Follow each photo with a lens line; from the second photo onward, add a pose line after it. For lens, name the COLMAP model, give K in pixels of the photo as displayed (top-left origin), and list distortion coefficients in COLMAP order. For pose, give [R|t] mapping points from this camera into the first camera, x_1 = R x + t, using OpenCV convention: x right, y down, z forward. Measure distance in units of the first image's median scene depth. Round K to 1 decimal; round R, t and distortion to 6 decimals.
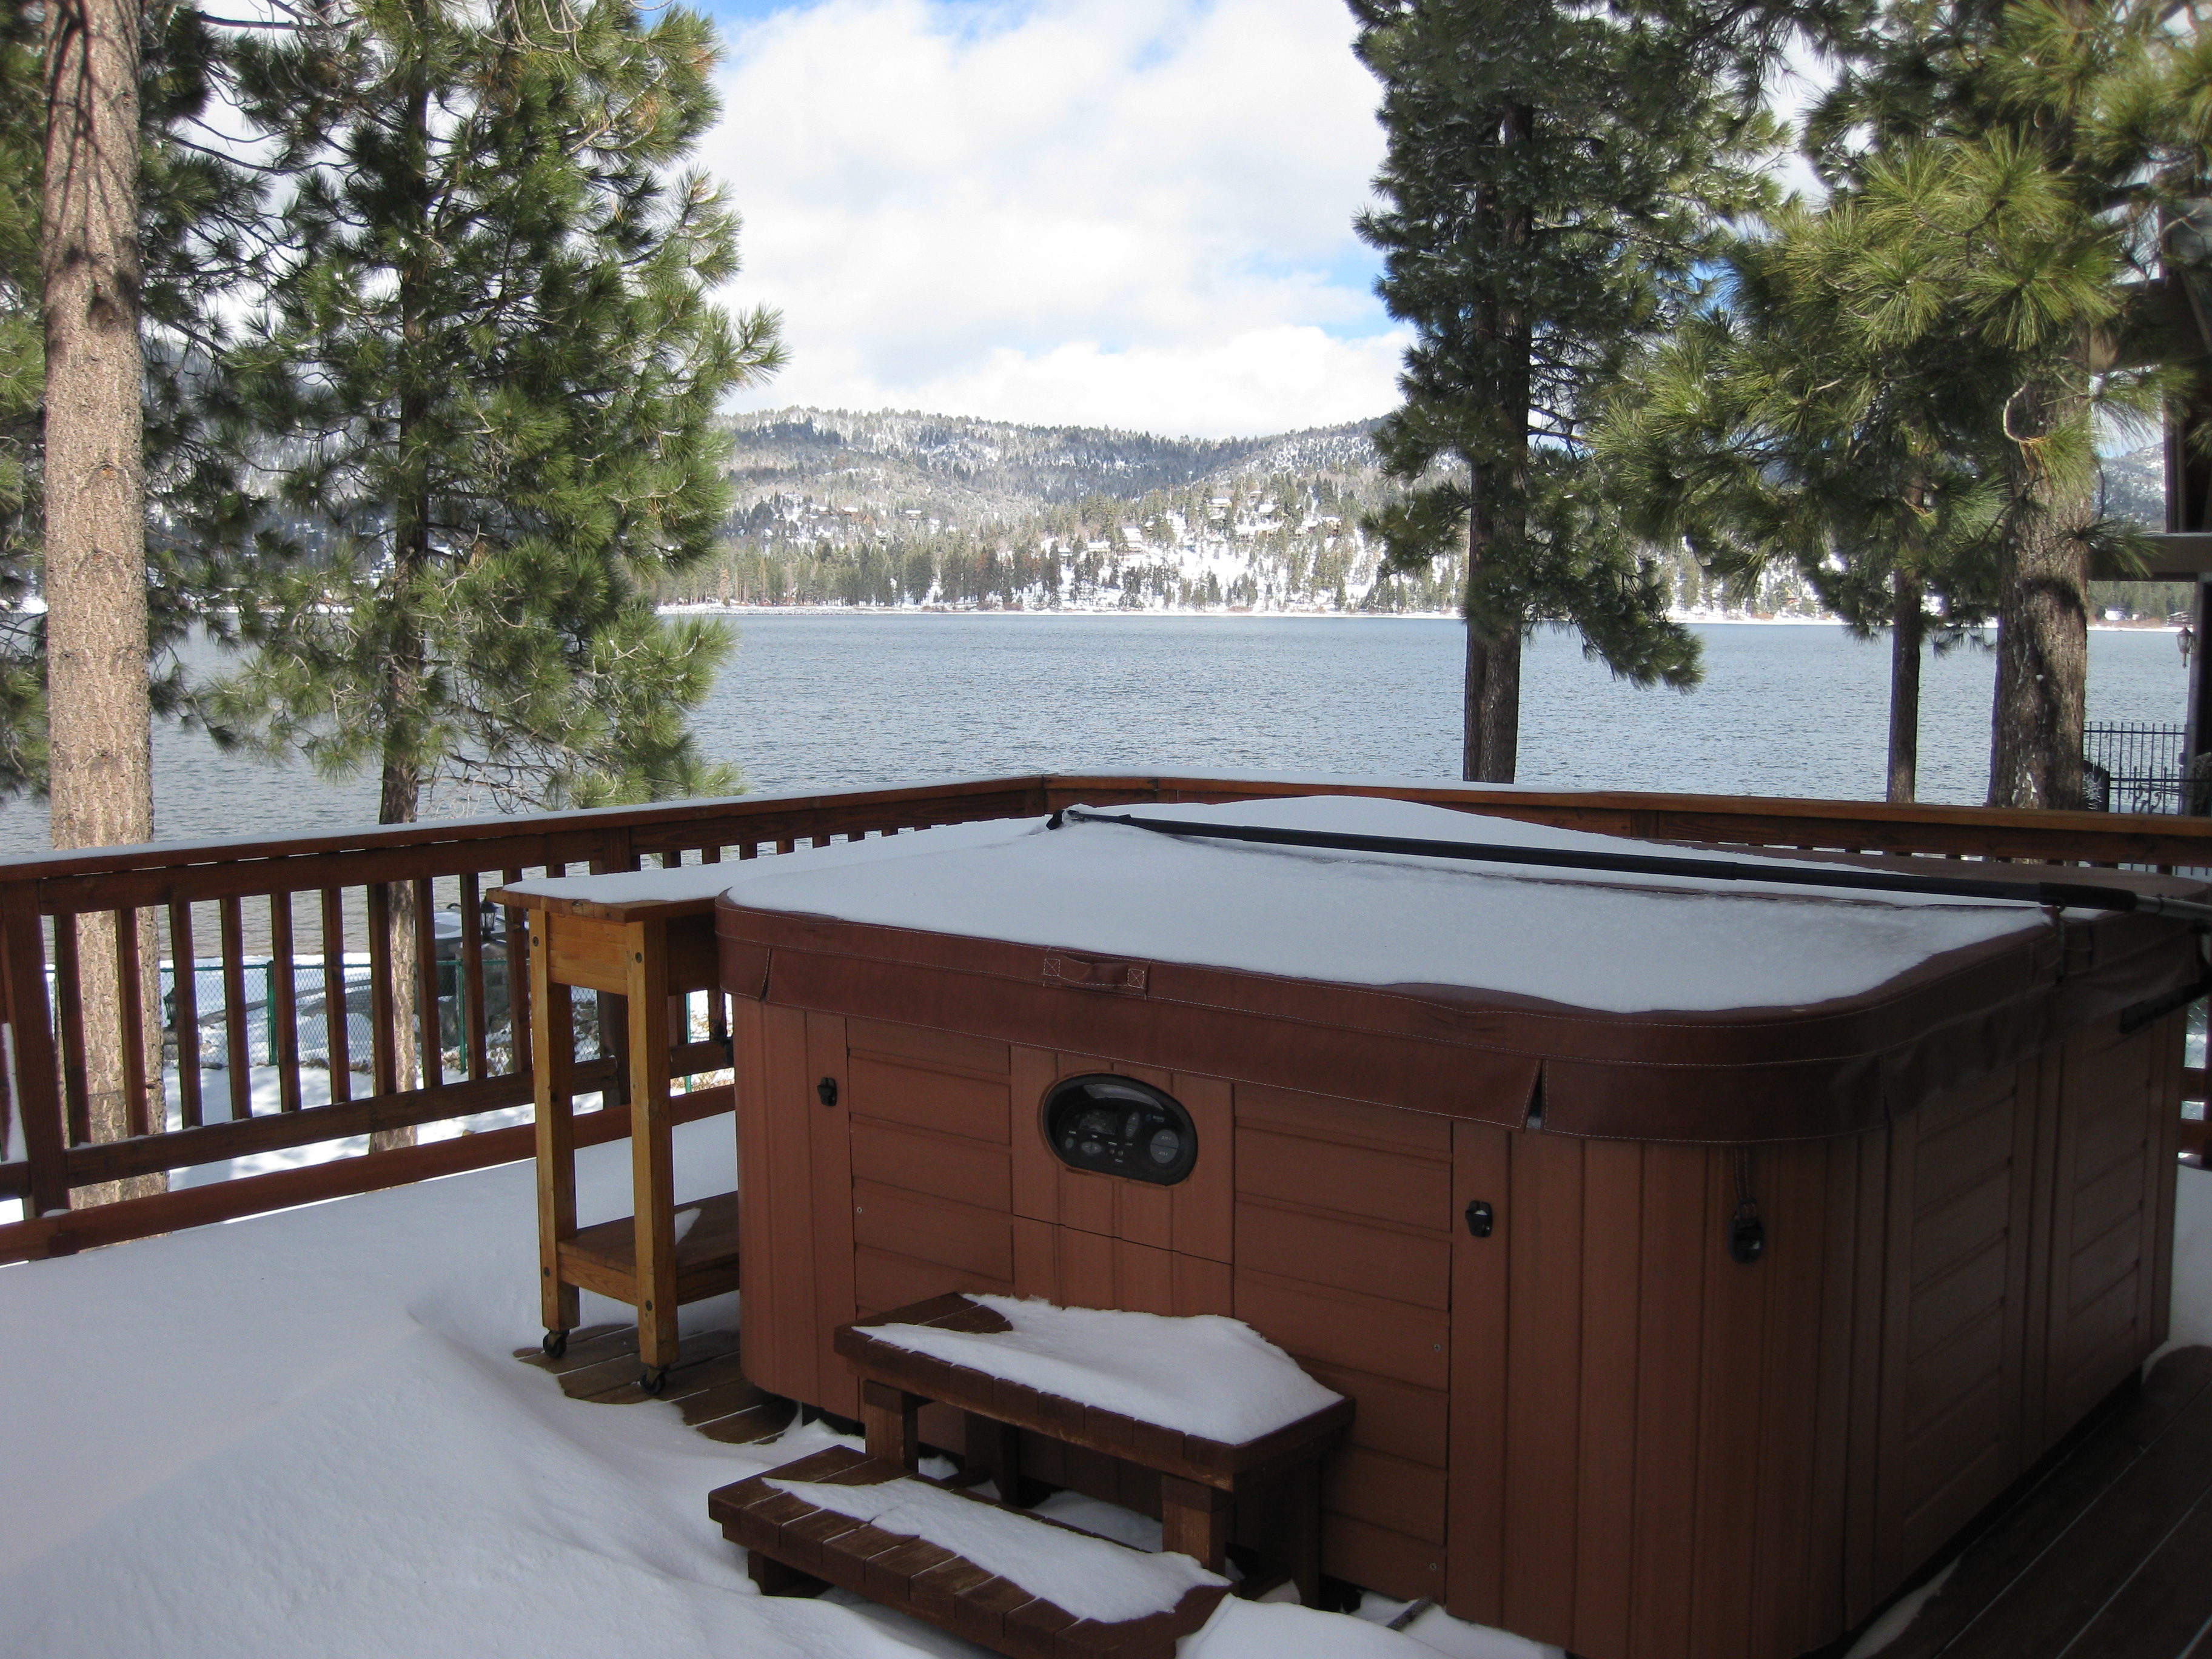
lens RADIAL K [[2295.1, 0, 1106.0], [0, 2295.1, 829.5], [0, 0, 1]] dist [-0.079428, -0.000497]
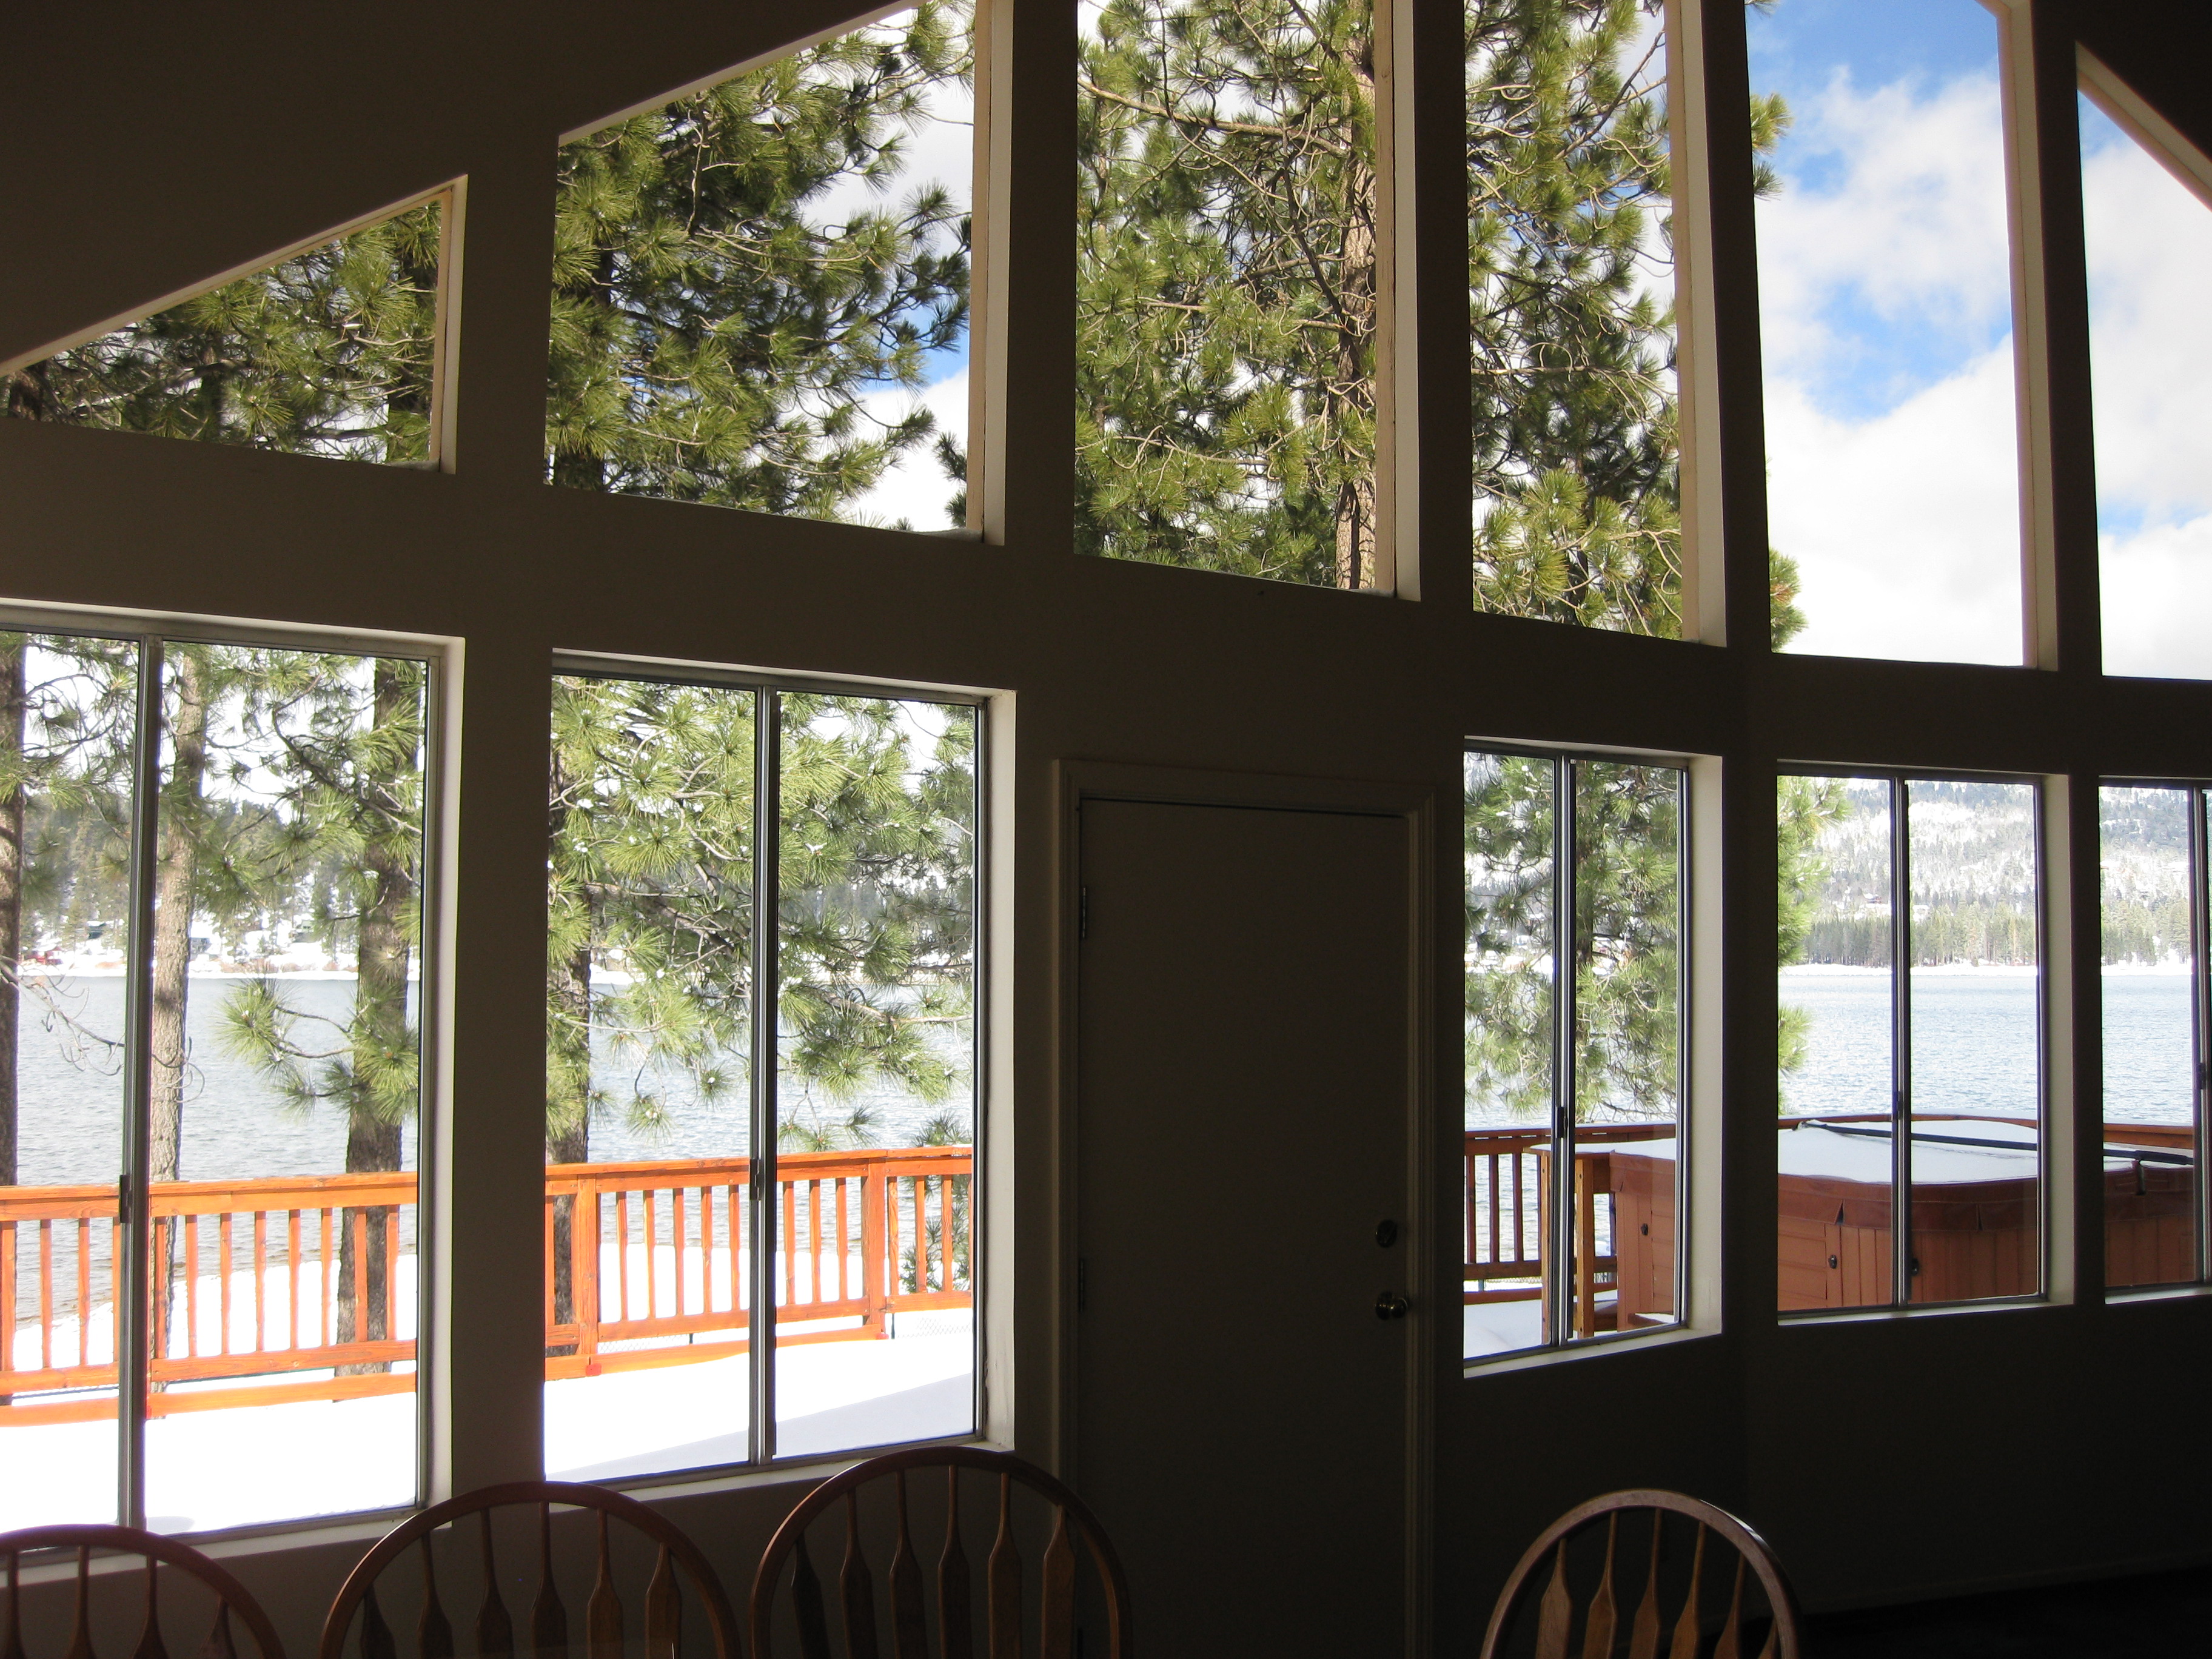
lens RADIAL K [[2295.1, 0, 1106.0], [0, 2295.1, 829.5], [0, 0, 1]] dist [-0.079428, -0.000497]
pose [[0.864244, -0.031051, -0.502113, 0.152724], [-0.048559, 0.988284, -0.144696, 0.018042], [0.500723, 0.149435, 0.852611, -0.354711]]
